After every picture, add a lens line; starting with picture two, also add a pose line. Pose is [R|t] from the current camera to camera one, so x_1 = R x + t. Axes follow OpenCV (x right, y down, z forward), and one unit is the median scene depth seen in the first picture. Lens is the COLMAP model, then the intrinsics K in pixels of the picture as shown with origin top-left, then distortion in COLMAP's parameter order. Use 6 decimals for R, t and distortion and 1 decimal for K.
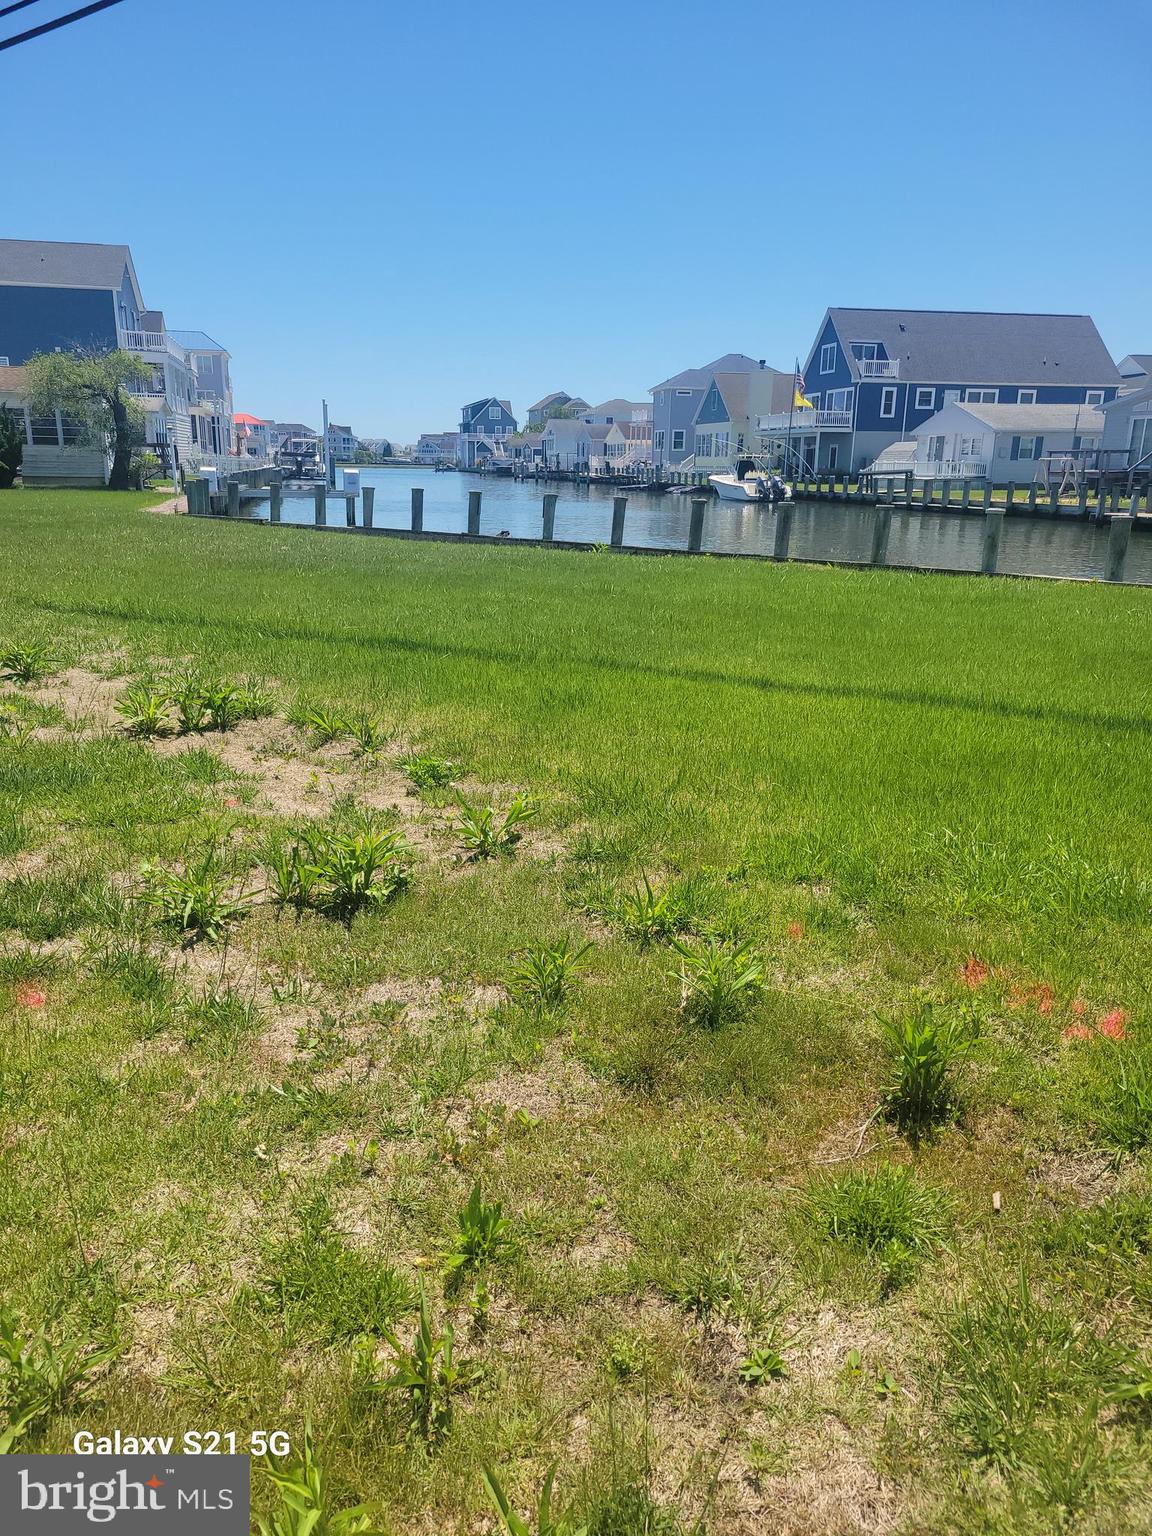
lens RADIAL K [[1150.7, 0, 576.0], [0, 1150.7, 768.0], [0, 0, 1]] dist [0.056140, -0.049878]
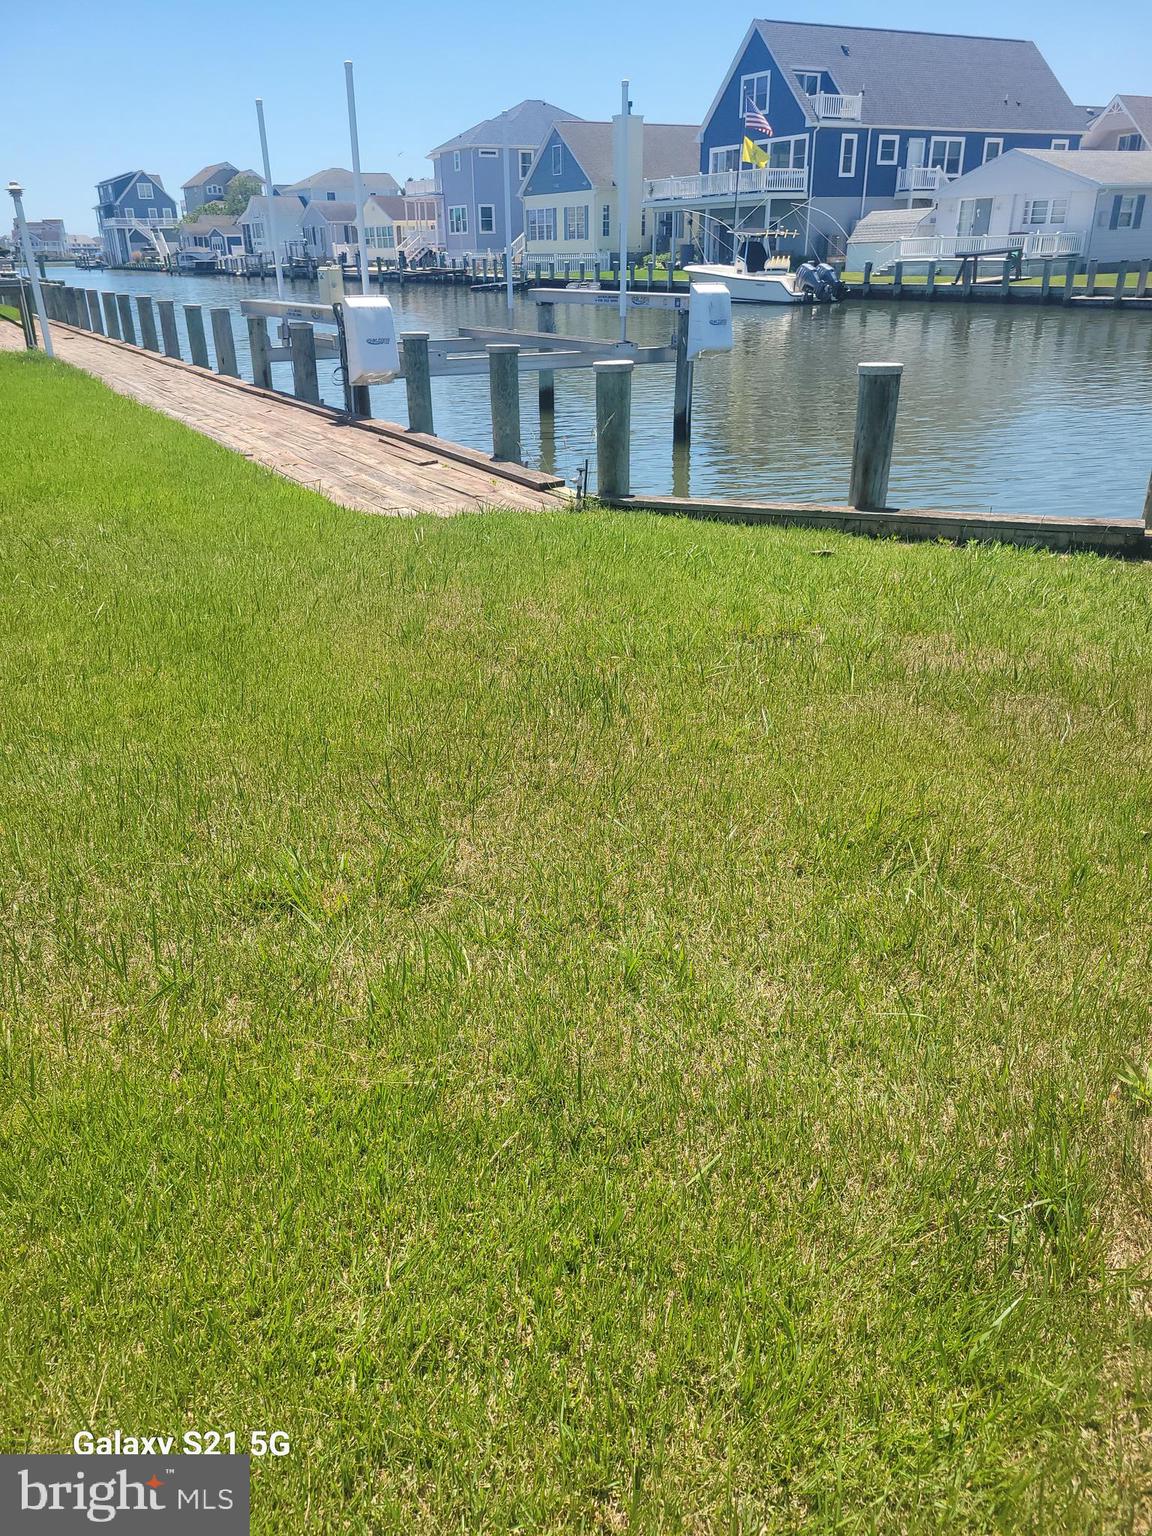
lens RADIAL K [[1150.7, 0, 576.0], [0, 1150.7, 768.0], [0, 0, 1]] dist [0.056140, -0.049878]
pose [[0.955126, -0.146285, 0.257555, -0.153133], [0.102906, 0.979253, 0.174570, -0.074494], [-0.277748, -0.140232, 0.950363, 0.268585]]
